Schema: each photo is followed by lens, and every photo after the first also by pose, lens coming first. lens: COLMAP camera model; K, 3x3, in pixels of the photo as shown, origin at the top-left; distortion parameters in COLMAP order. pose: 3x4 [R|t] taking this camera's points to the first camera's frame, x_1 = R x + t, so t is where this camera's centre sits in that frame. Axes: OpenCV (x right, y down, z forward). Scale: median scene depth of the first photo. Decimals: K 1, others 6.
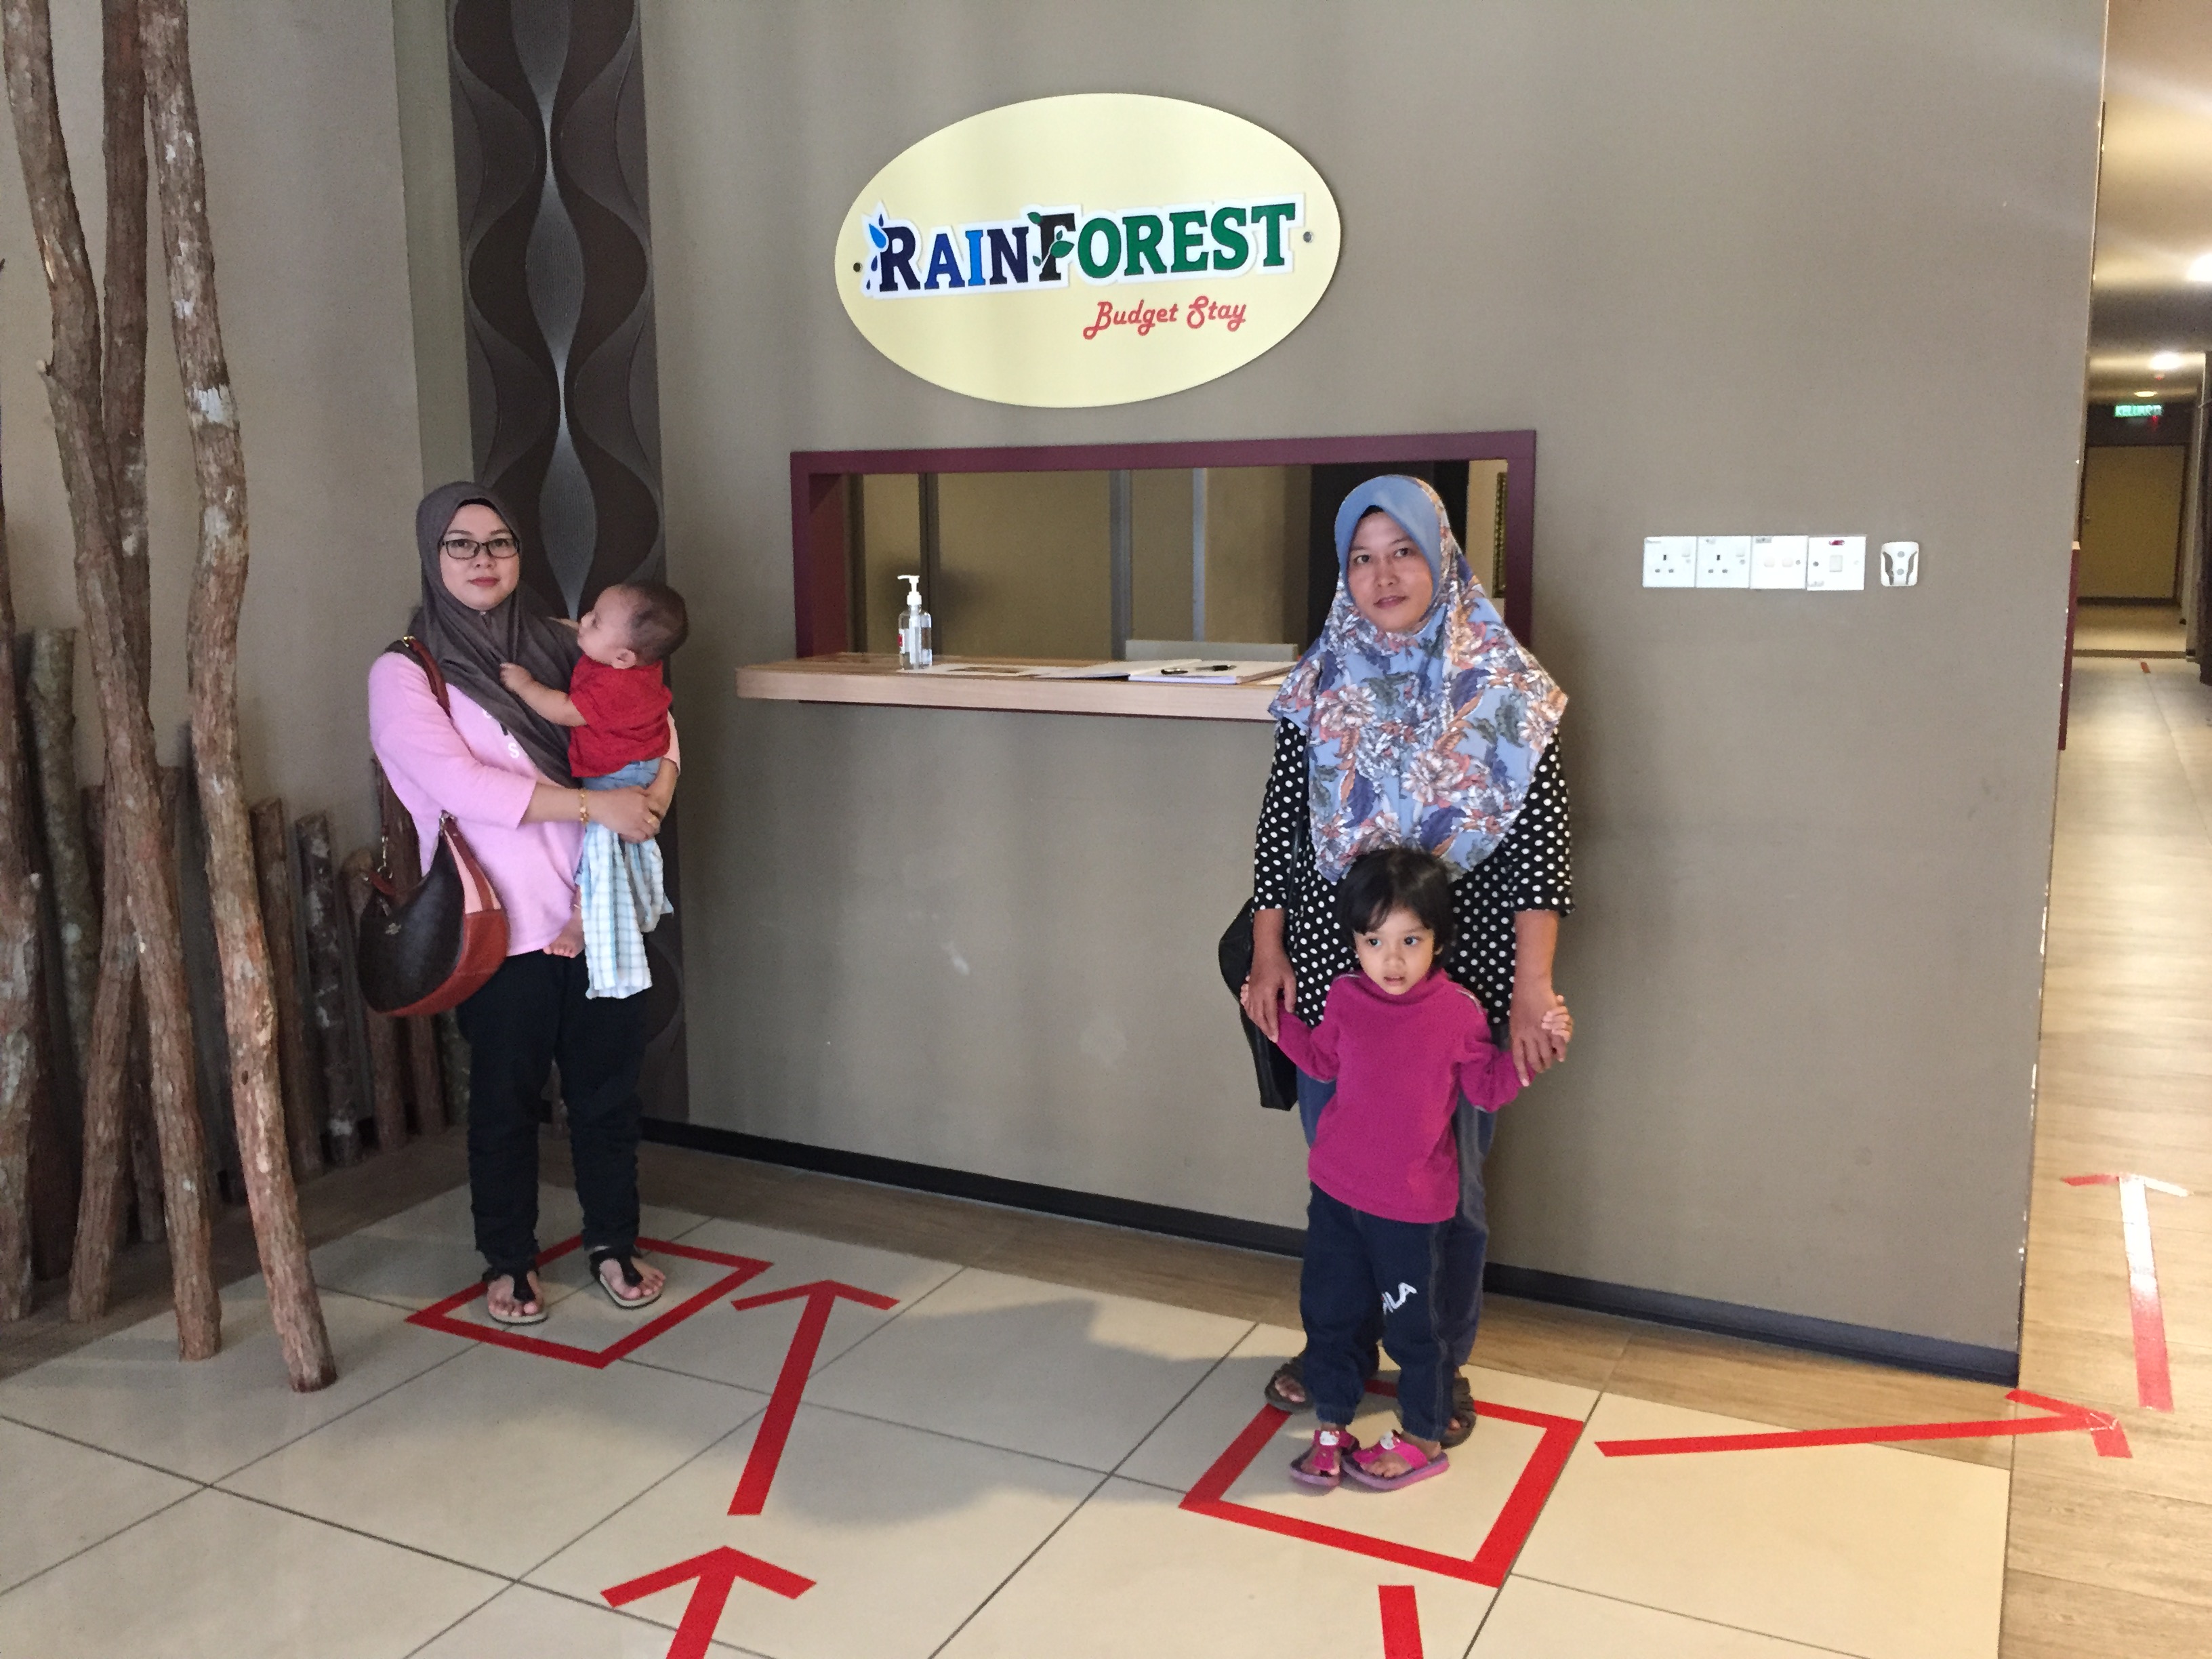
lens RADIAL K [[1918.4, 0, 1095.9], [0, 1918.4, 805.5], [0, 0, 1]] dist [0.086478, -0.115065]
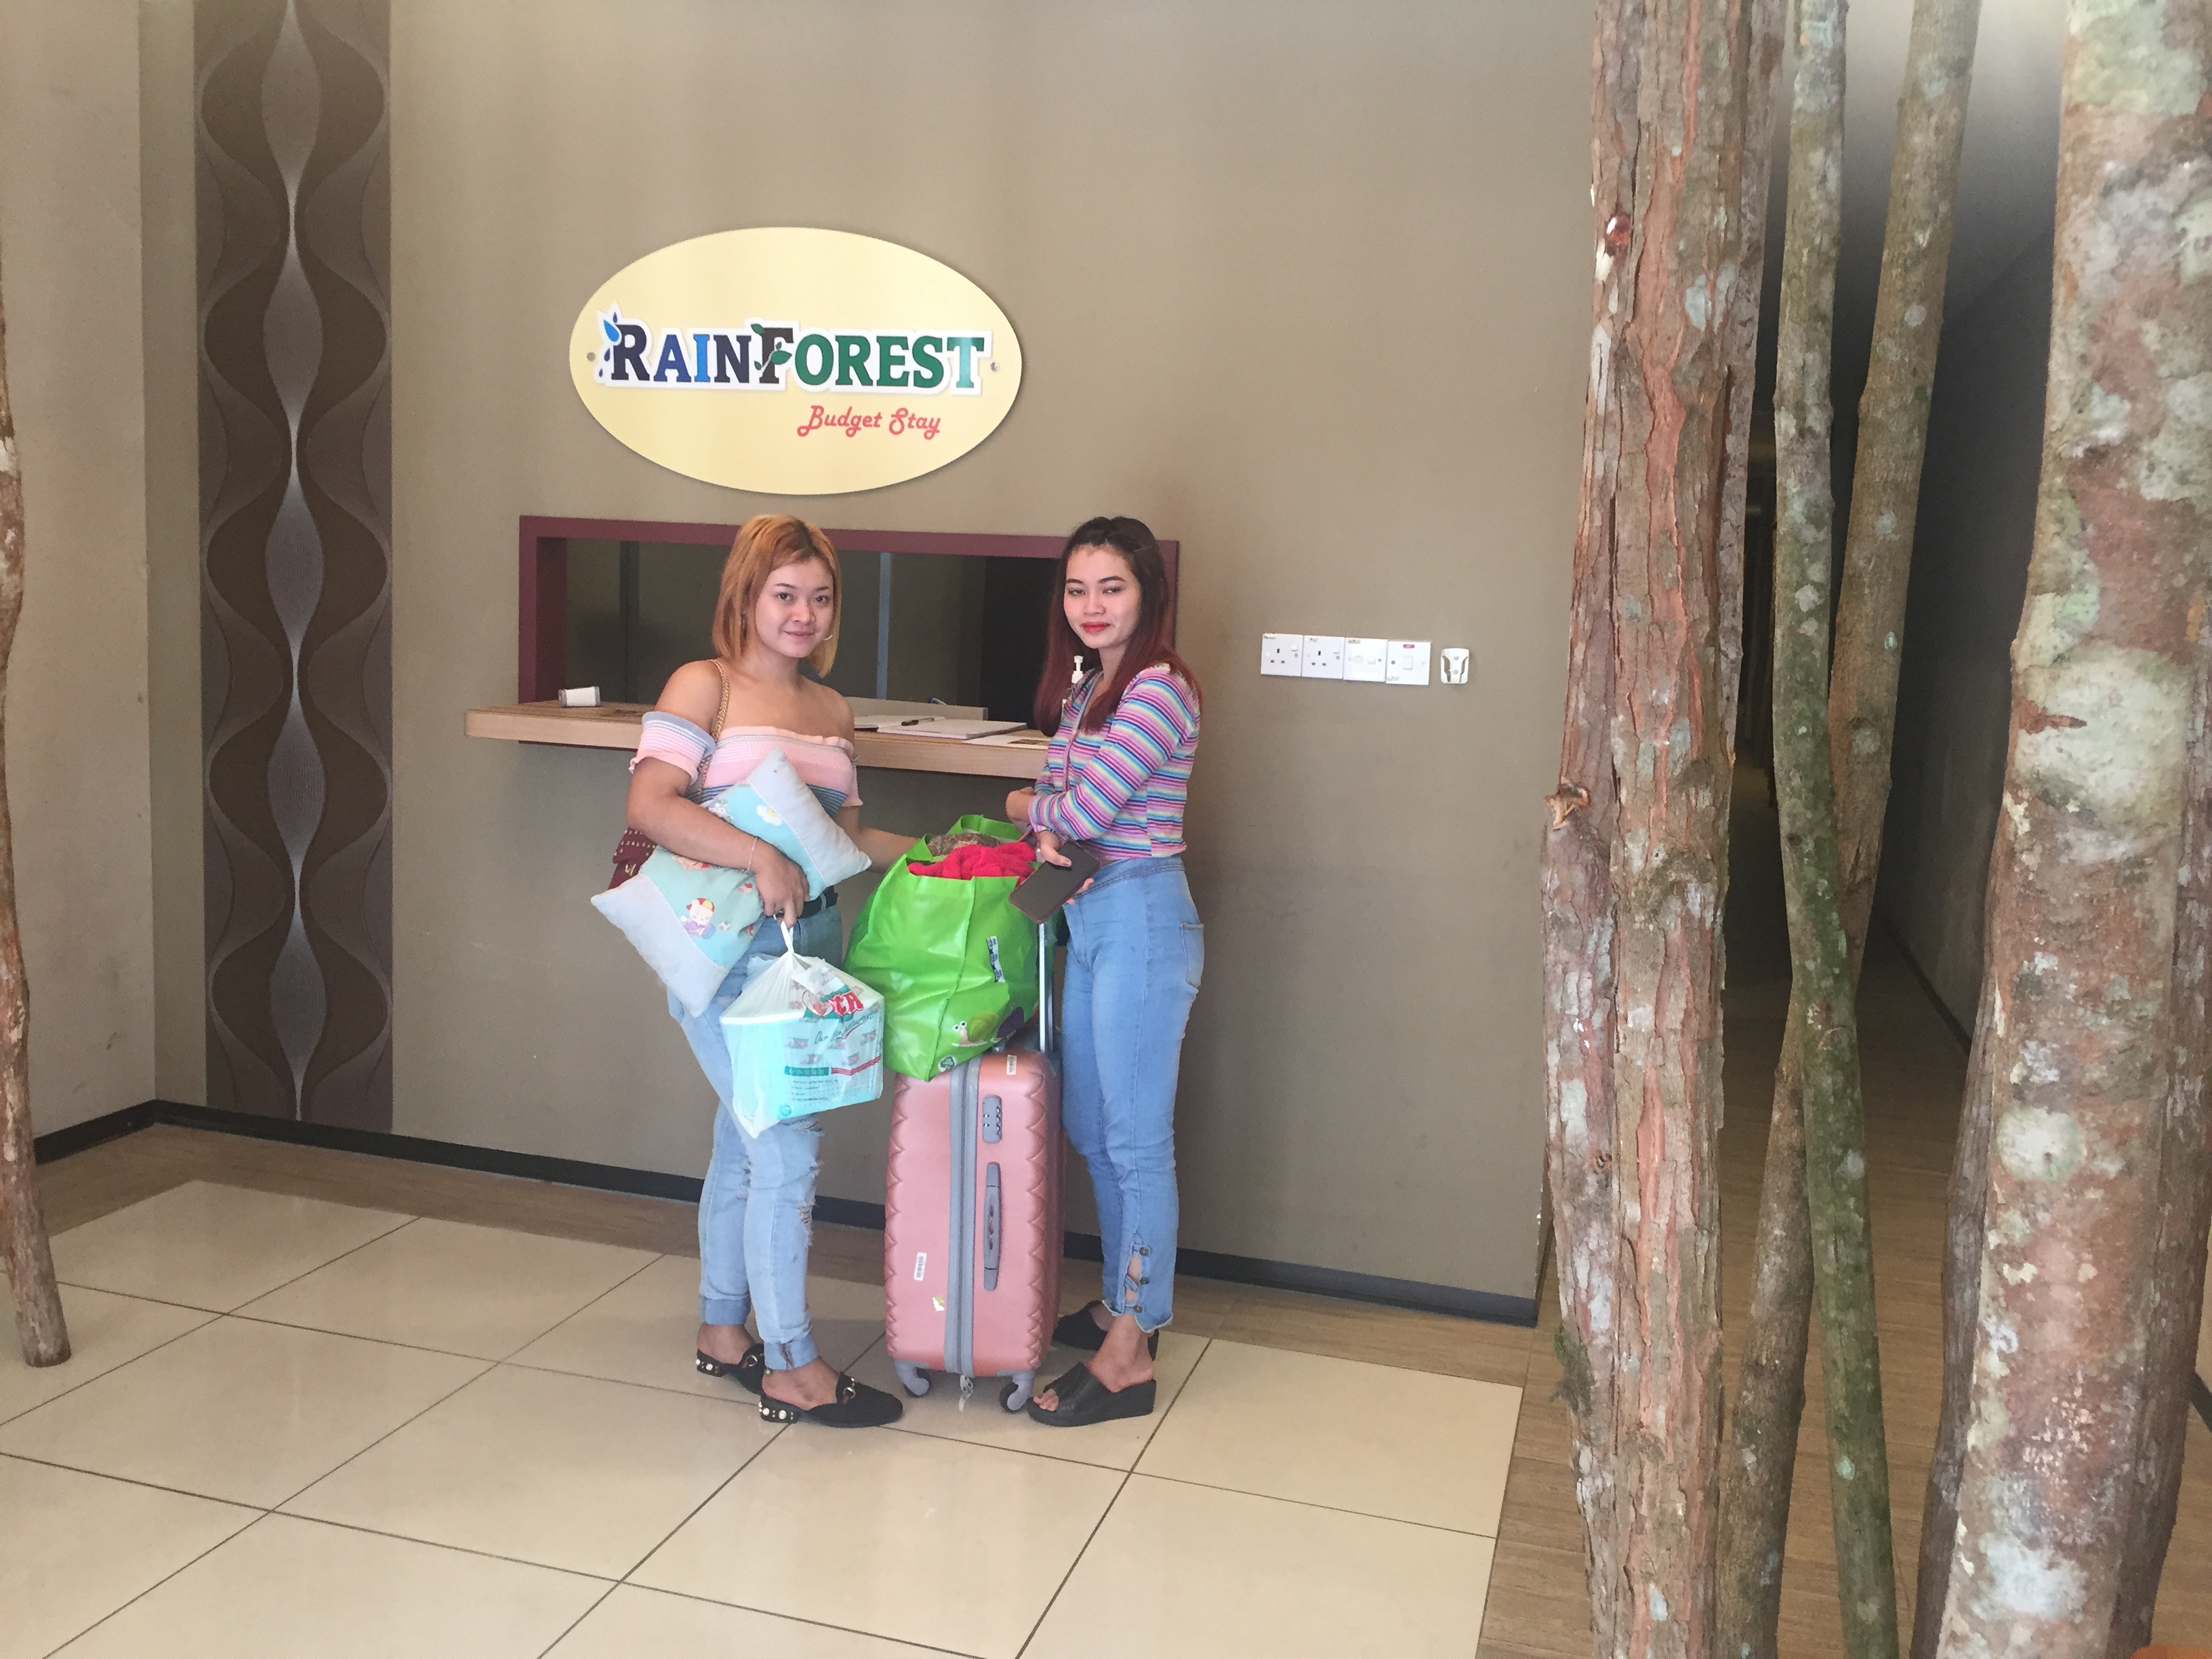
lens RADIAL K [[1918.4, 0, 1104.1], [0, 1918.4, 799.7], [0, 0, 1]] dist [0.086478, -0.115065]
pose [[0.983398, 0.030078, 0.178952, -0.026392], [-0.024514, 0.999147, -0.033224, 0.008029], [-0.179799, 0.028285, 0.983297, -0.158495]]
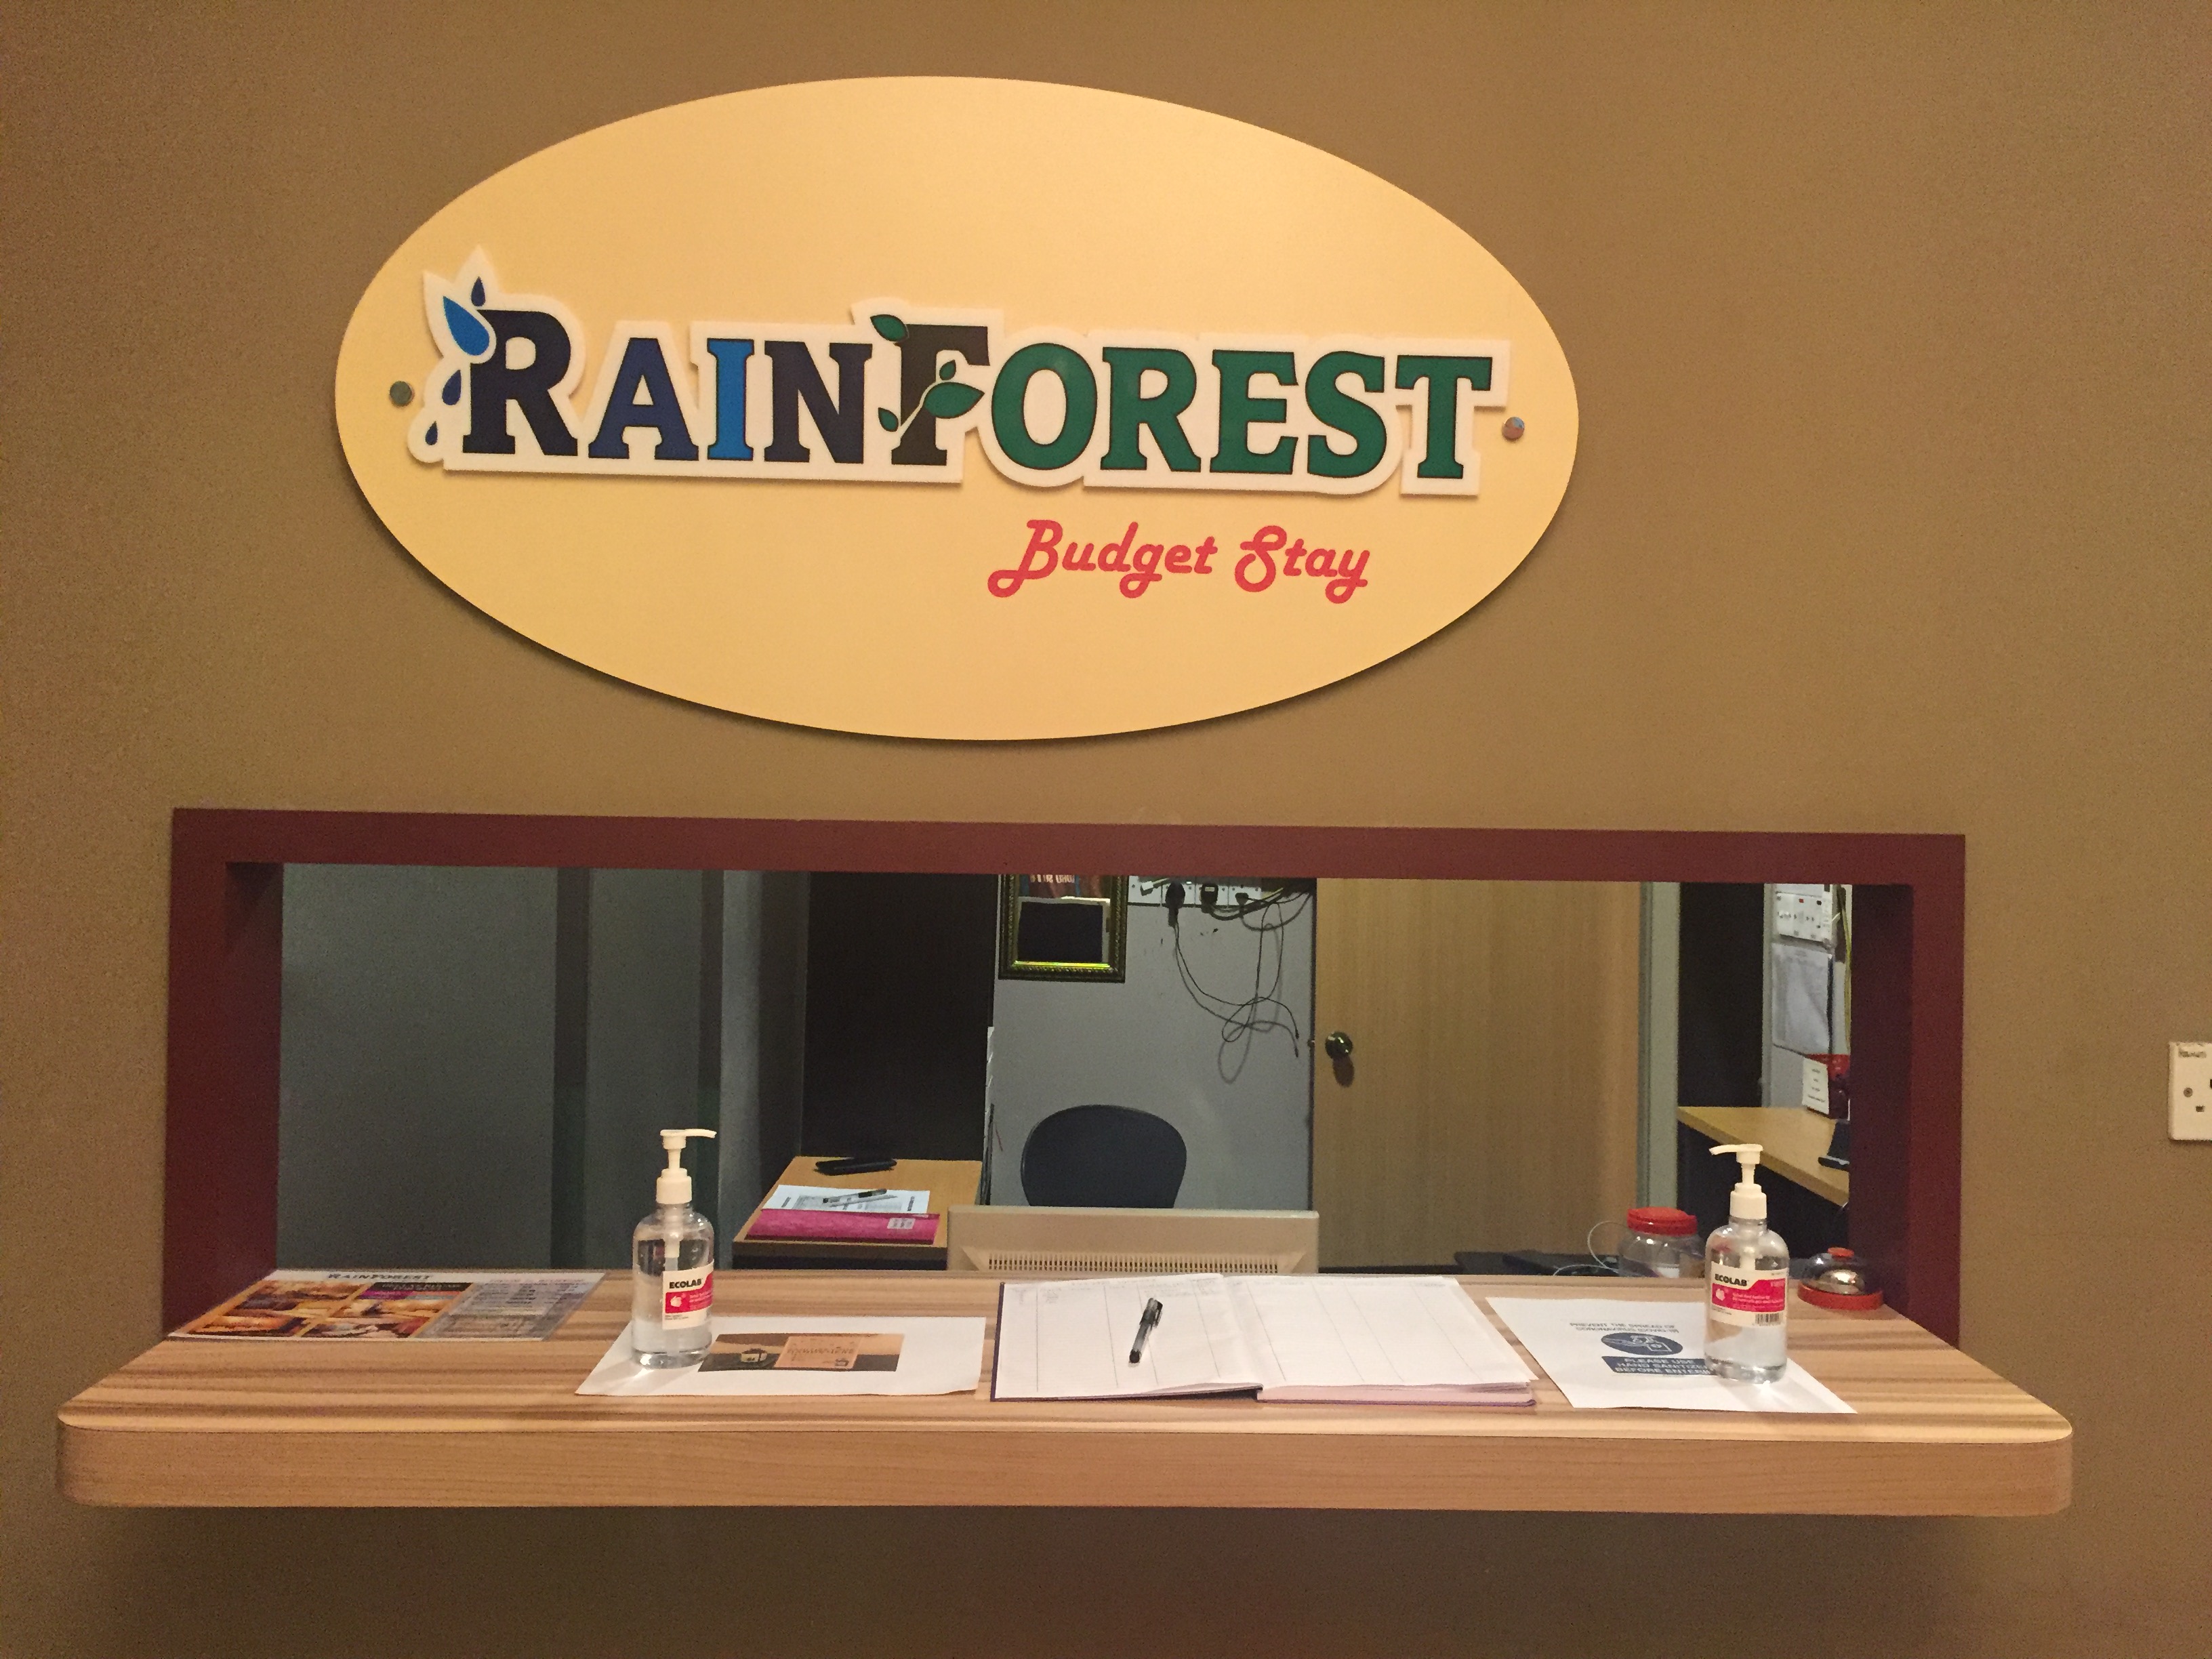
lens RADIAL K [[1918.4, 0, 1119.0], [0, 1918.4, 802.6], [0, 0, 1]] dist [0.086478, -0.115065]
pose [[0.880329, 0.024238, 0.473745, -0.199473], [0.047892, 0.989050, -0.139596, -0.131577], [-0.471941, 0.145579, 0.869528, 0.611639]]
